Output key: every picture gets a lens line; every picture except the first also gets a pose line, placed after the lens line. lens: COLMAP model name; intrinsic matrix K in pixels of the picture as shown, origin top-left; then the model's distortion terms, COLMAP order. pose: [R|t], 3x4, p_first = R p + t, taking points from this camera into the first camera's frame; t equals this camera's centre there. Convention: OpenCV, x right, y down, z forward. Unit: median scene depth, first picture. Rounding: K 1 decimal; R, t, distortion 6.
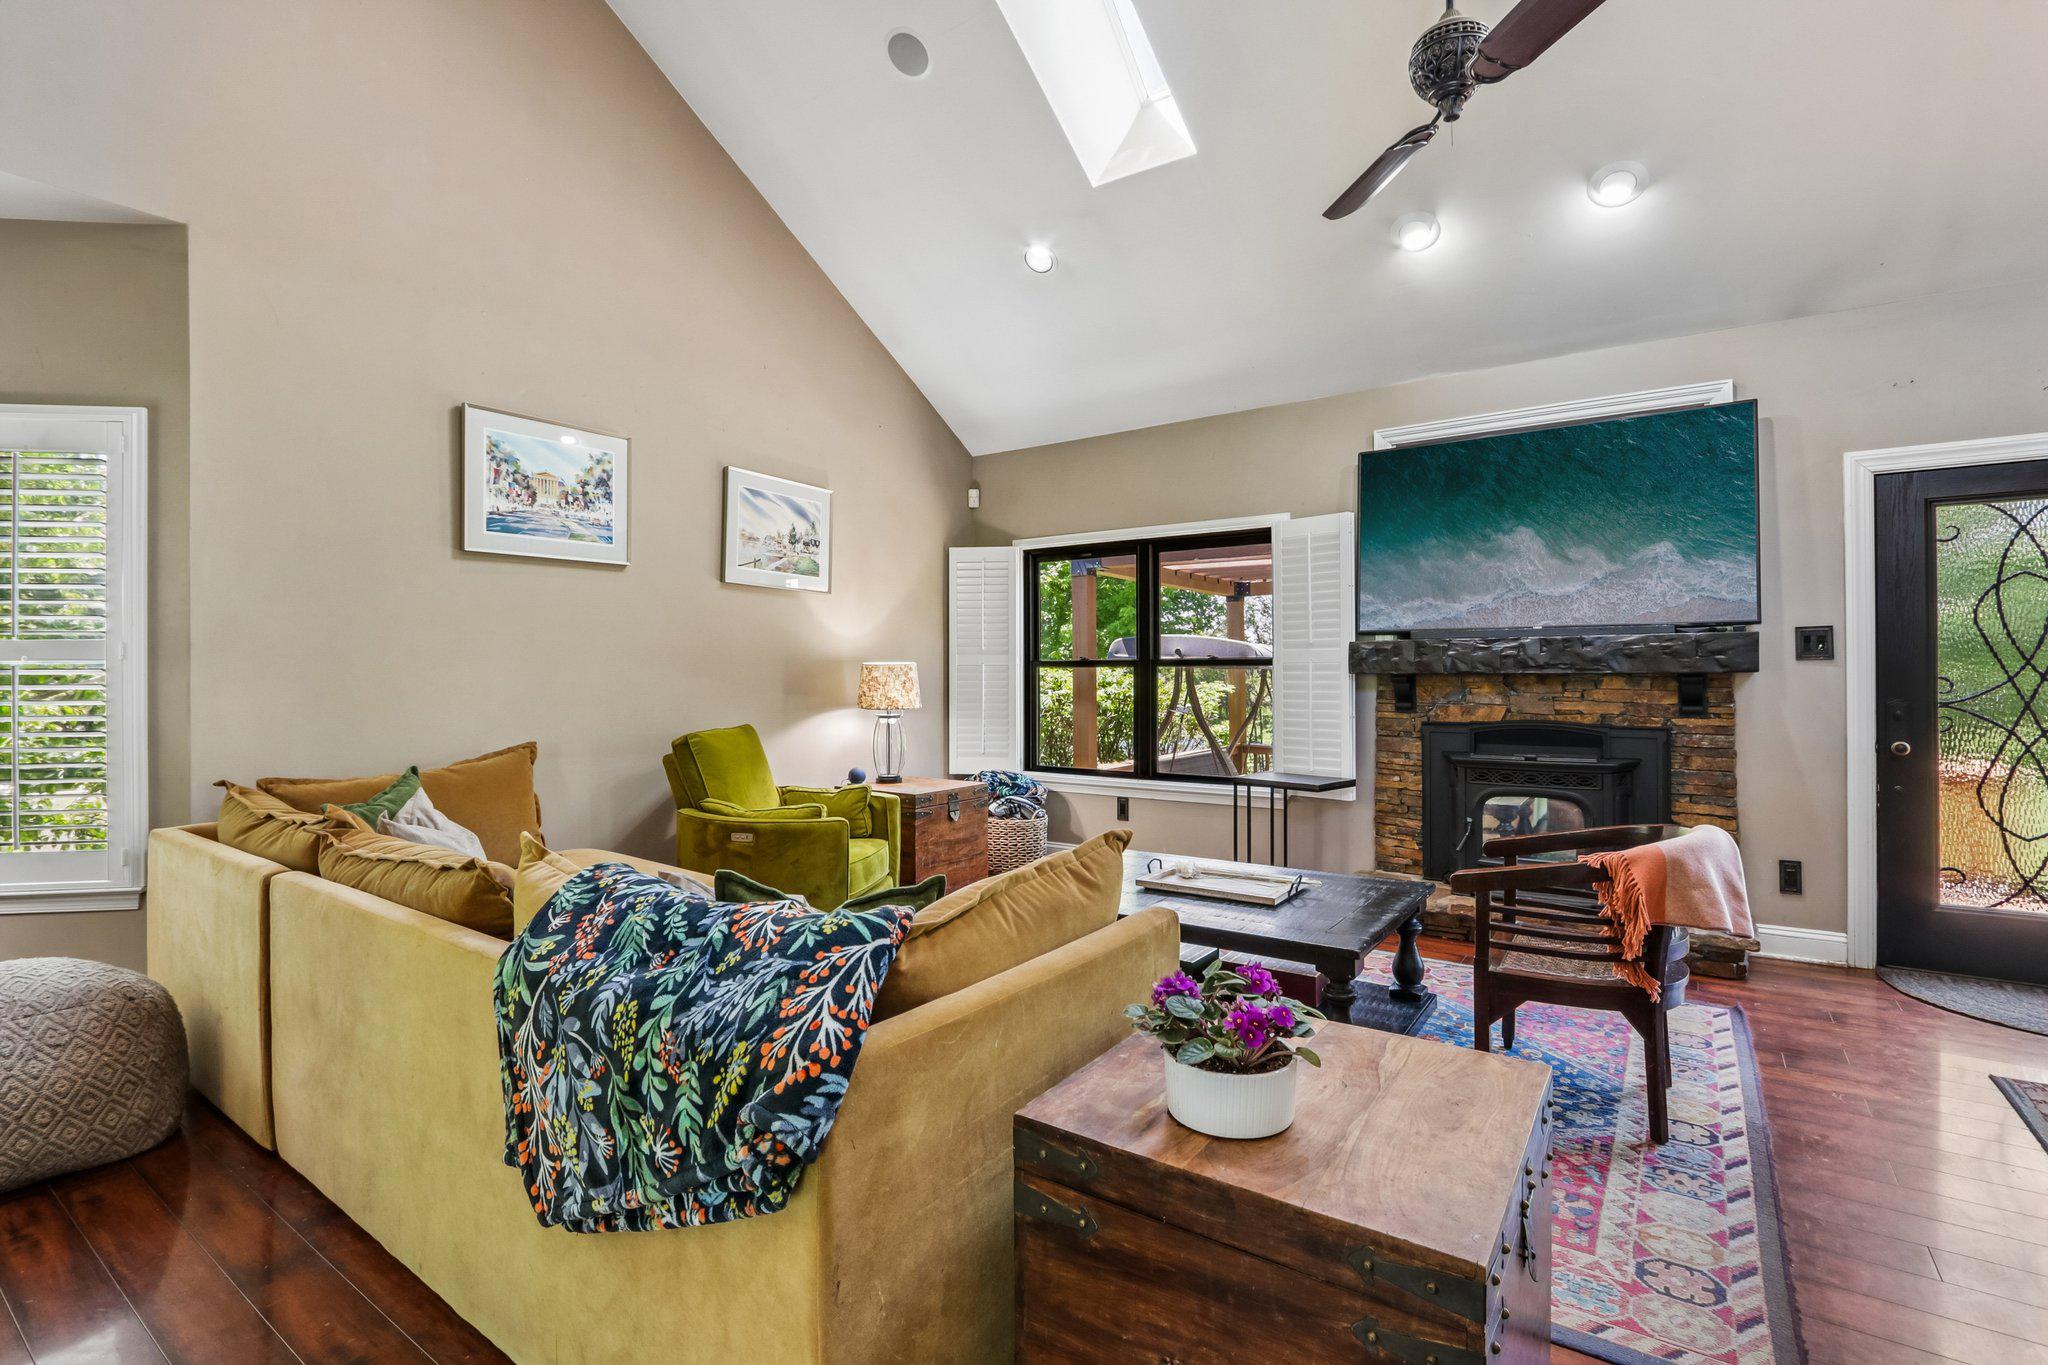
lens RADIAL K [[948.5, 0, 1011.0], [0, 948.5, 671.6], [0, 0, 1]] dist [-0.015129, 0.001275]
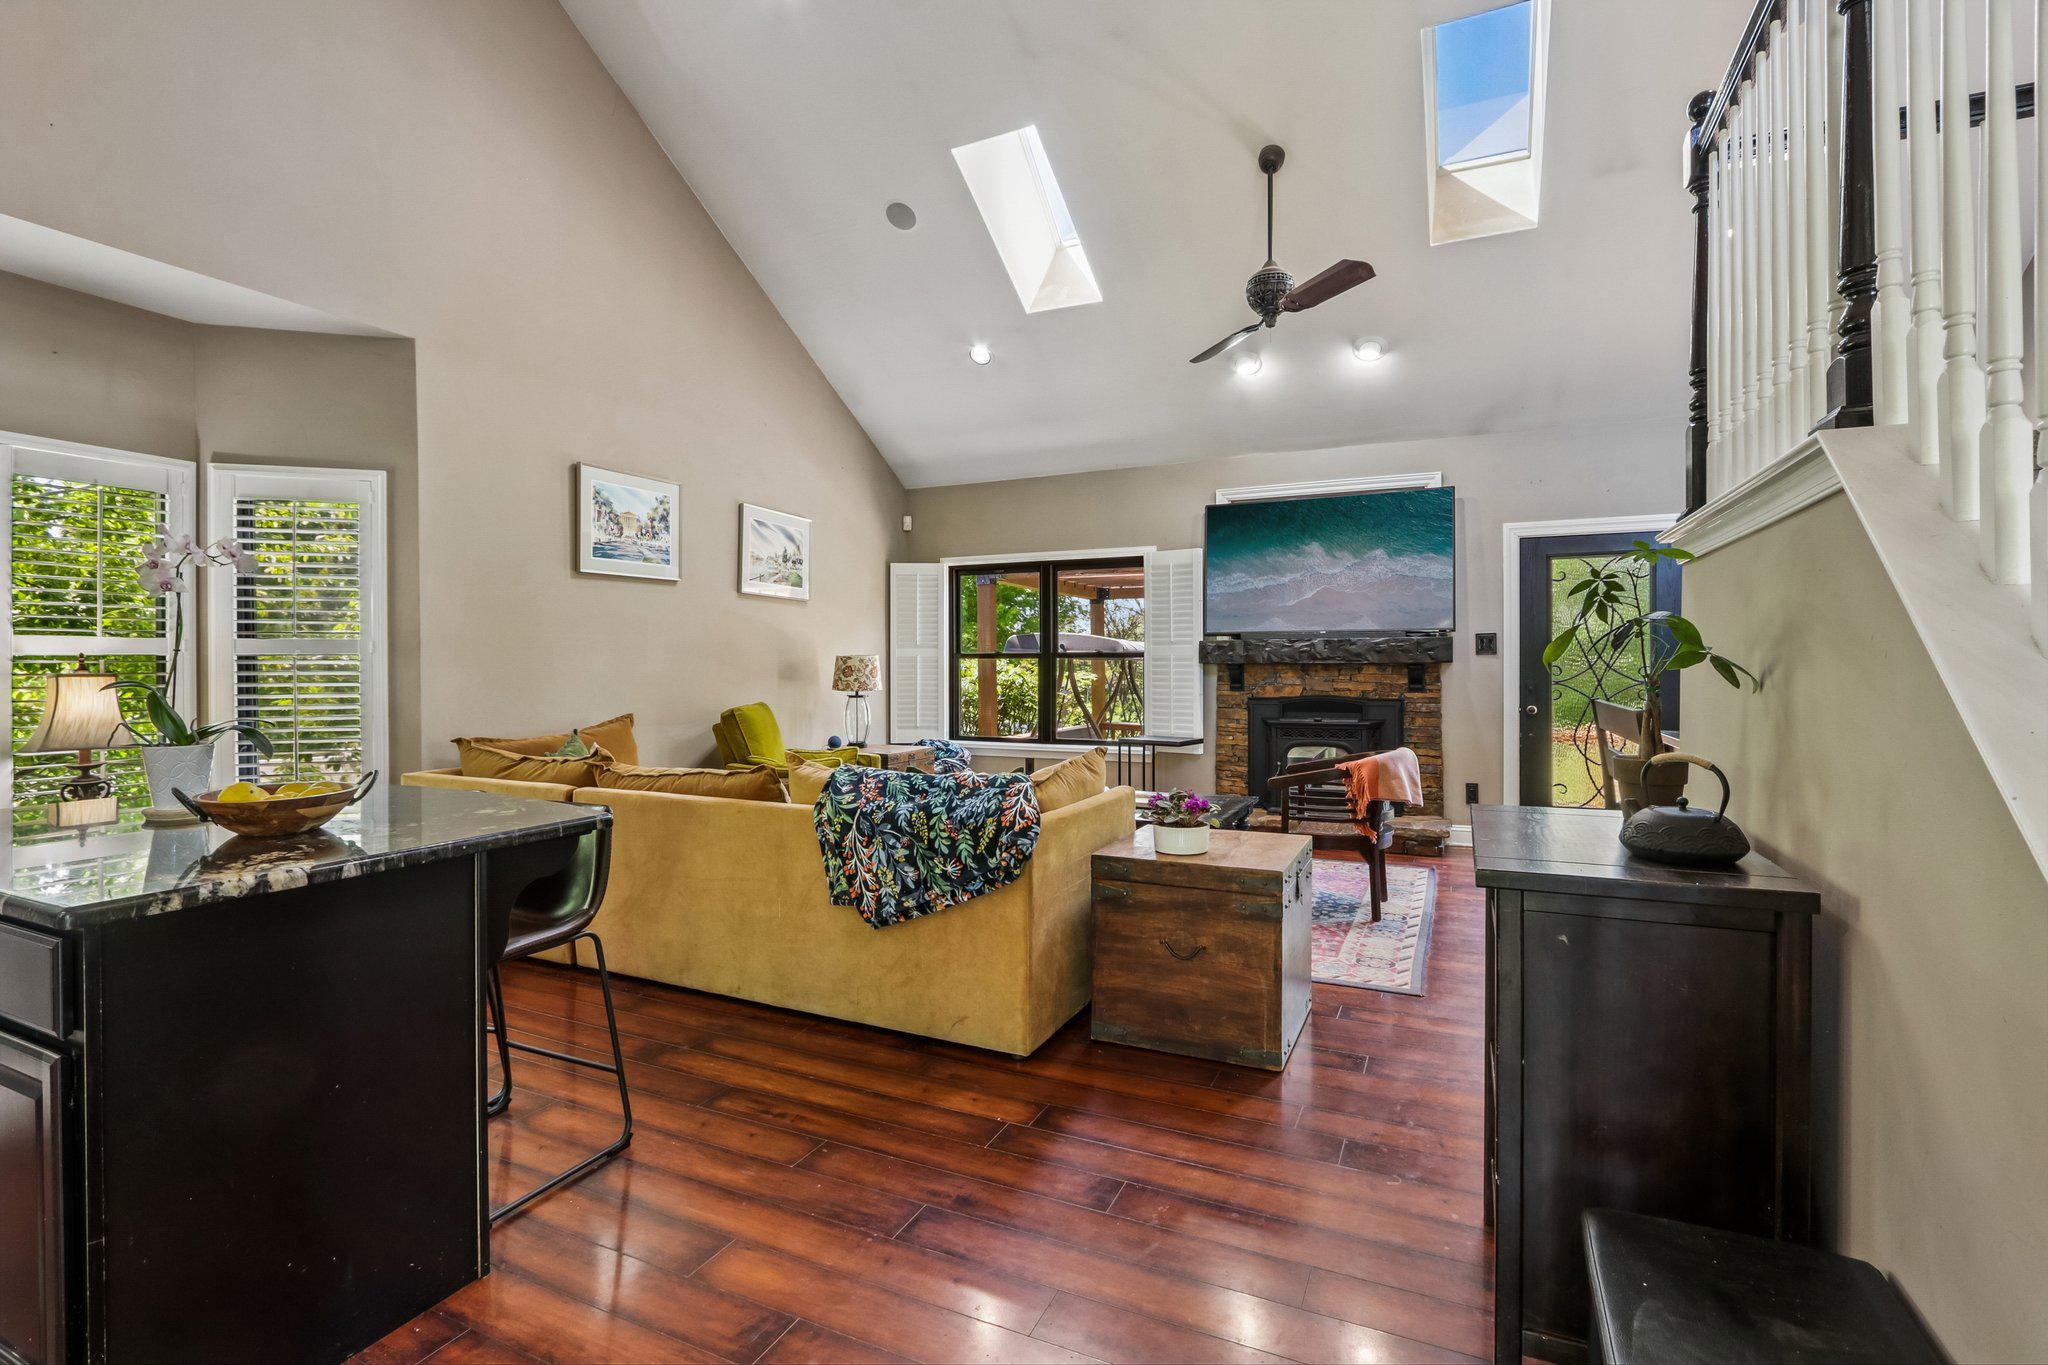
lens RADIAL K [[948.5, 0, 1010.7], [0, 948.5, 670.4], [0, 0, 1]] dist [-0.015129, 0.001275]
pose [[0.984890, -0.000948, 0.173177, -0.200895], [-0.000585, 0.999961, 0.008800, 0.000228], [-0.173178, -0.008768, 0.984851, -0.420039]]
